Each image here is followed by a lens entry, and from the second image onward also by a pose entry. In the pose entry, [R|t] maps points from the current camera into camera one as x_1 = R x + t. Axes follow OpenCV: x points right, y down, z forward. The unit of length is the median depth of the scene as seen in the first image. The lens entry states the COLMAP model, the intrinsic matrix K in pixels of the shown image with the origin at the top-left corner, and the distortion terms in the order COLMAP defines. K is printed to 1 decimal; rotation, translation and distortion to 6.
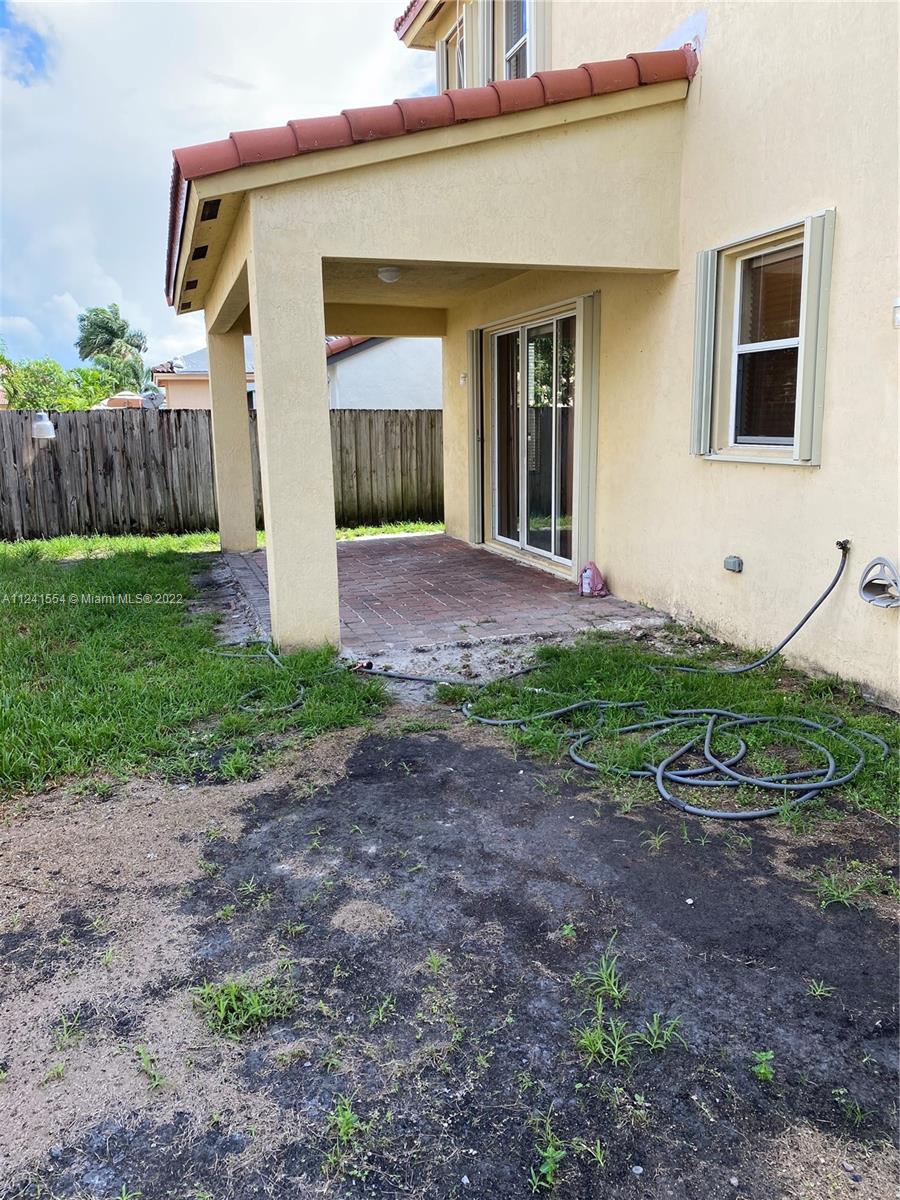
lens RADIAL K [[933.5, 0, 445.1], [0, 933.5, 600.2], [0, 0, 1]] dist [0.042186, -0.054597]
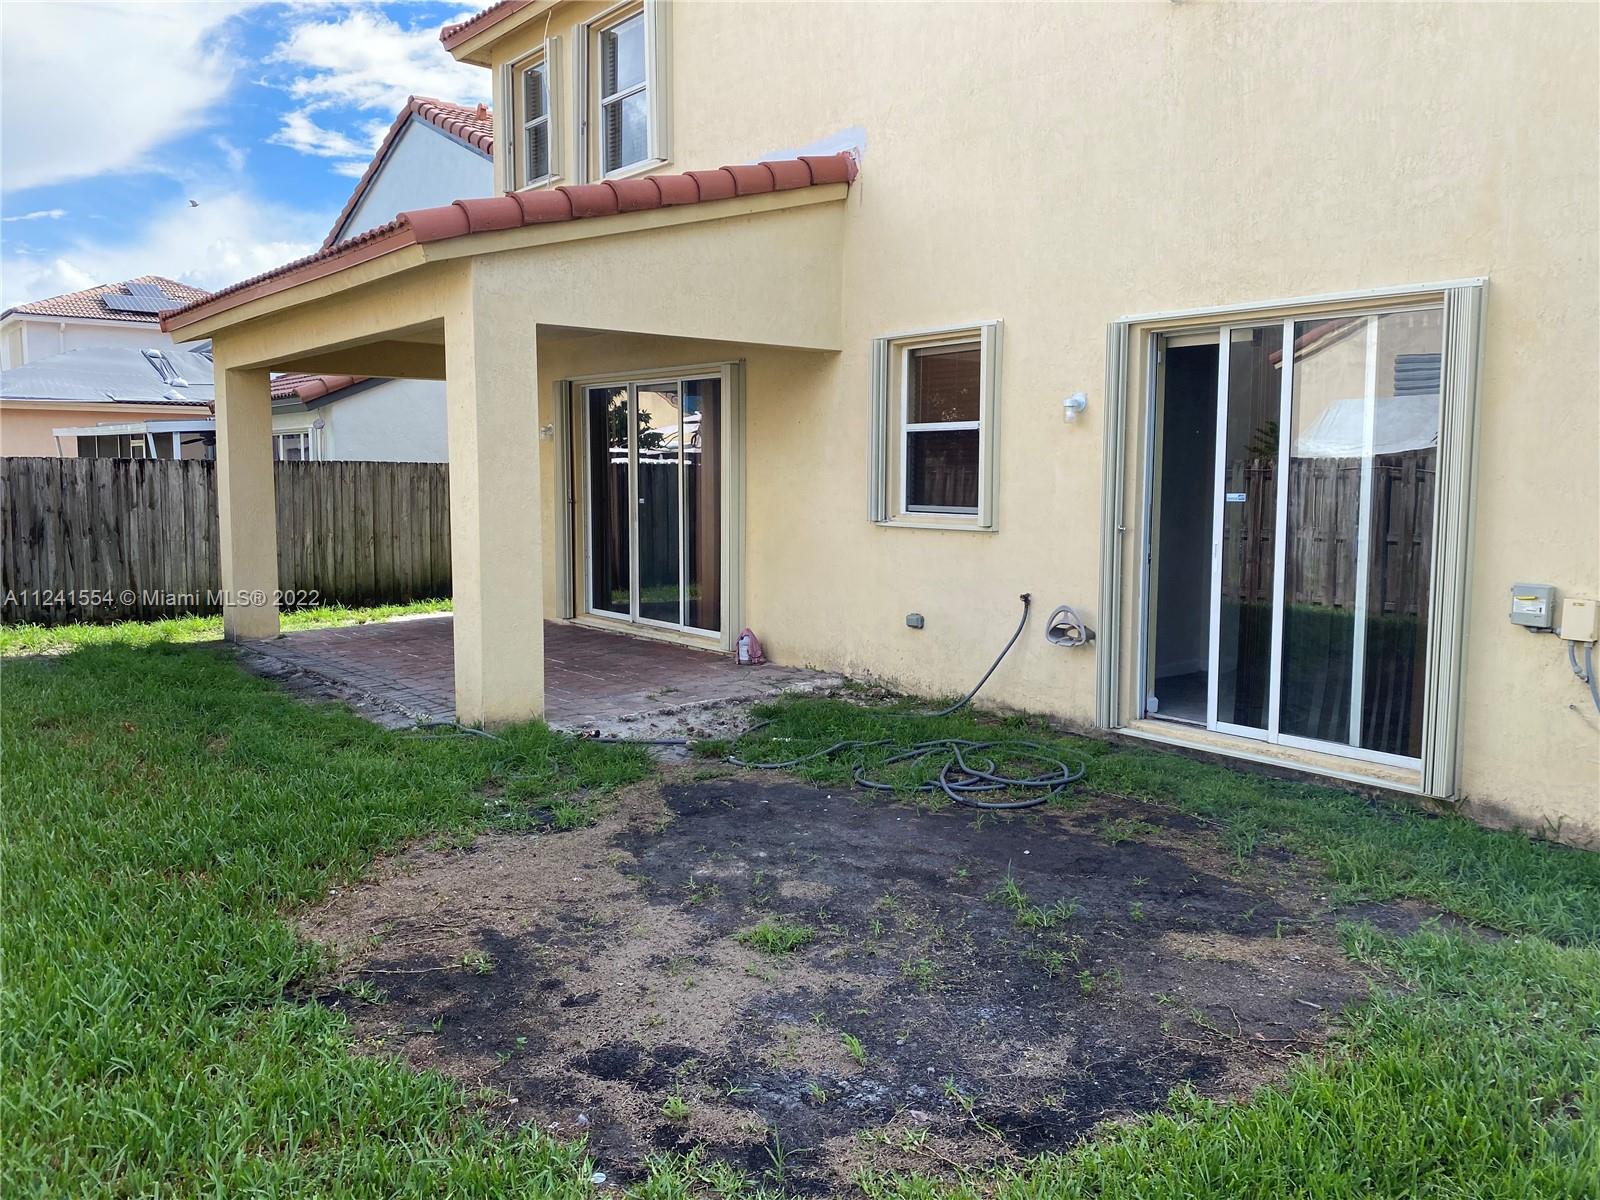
lens RADIAL K [[1244.6, 0, 796.6], [0, 1244.6, 597.9], [0, 0, 1]] dist [0.042186, -0.054597]
pose [[0.928618, -0.020462, 0.370471, -0.359741], [0.053397, 0.995454, -0.078863, 0.041837], [-0.367174, 0.093015, 0.925490, -0.291879]]
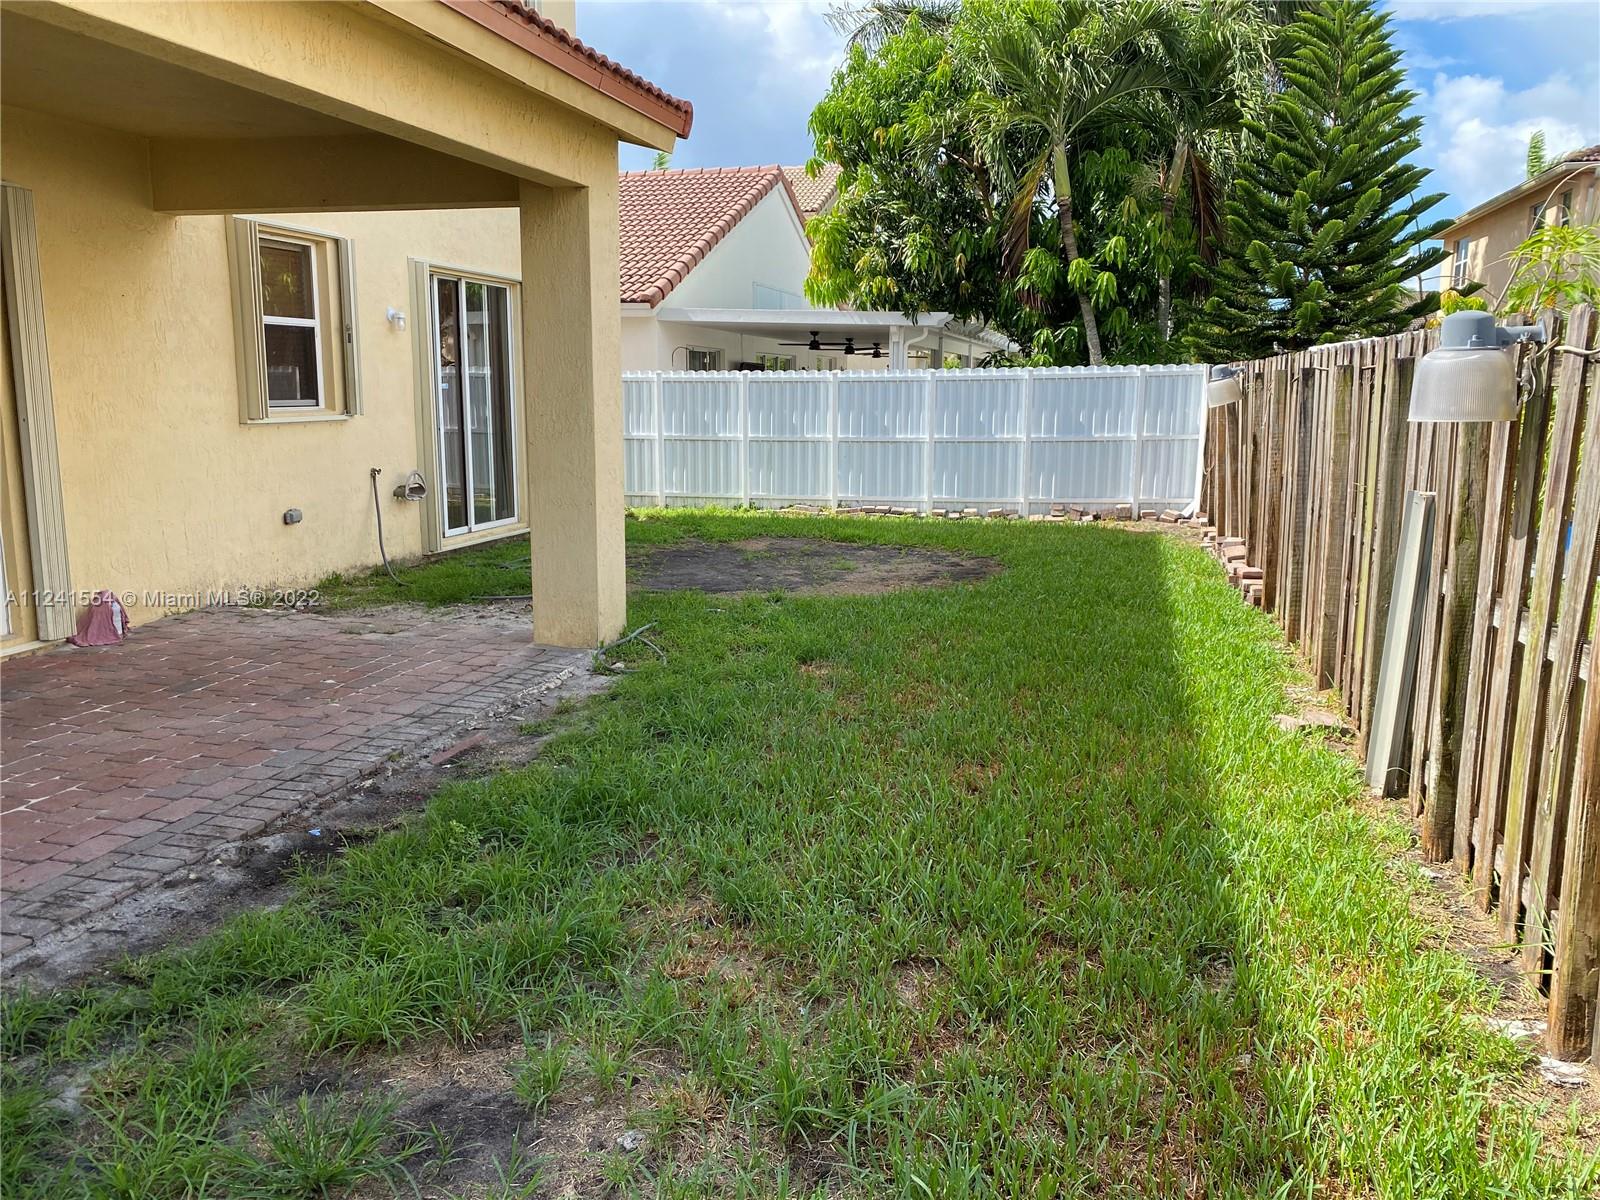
lens RADIAL K [[1244.6, 0, 806.4], [0, 1244.6, 594.4], [0, 0, 1]] dist [0.042186, -0.054597]
pose [[-0.853300, -0.086920, 0.514125, -0.978281], [0.097019, 0.942323, 0.320335, -0.368593], [-0.512315, 0.323222, -0.795651, 1.916489]]
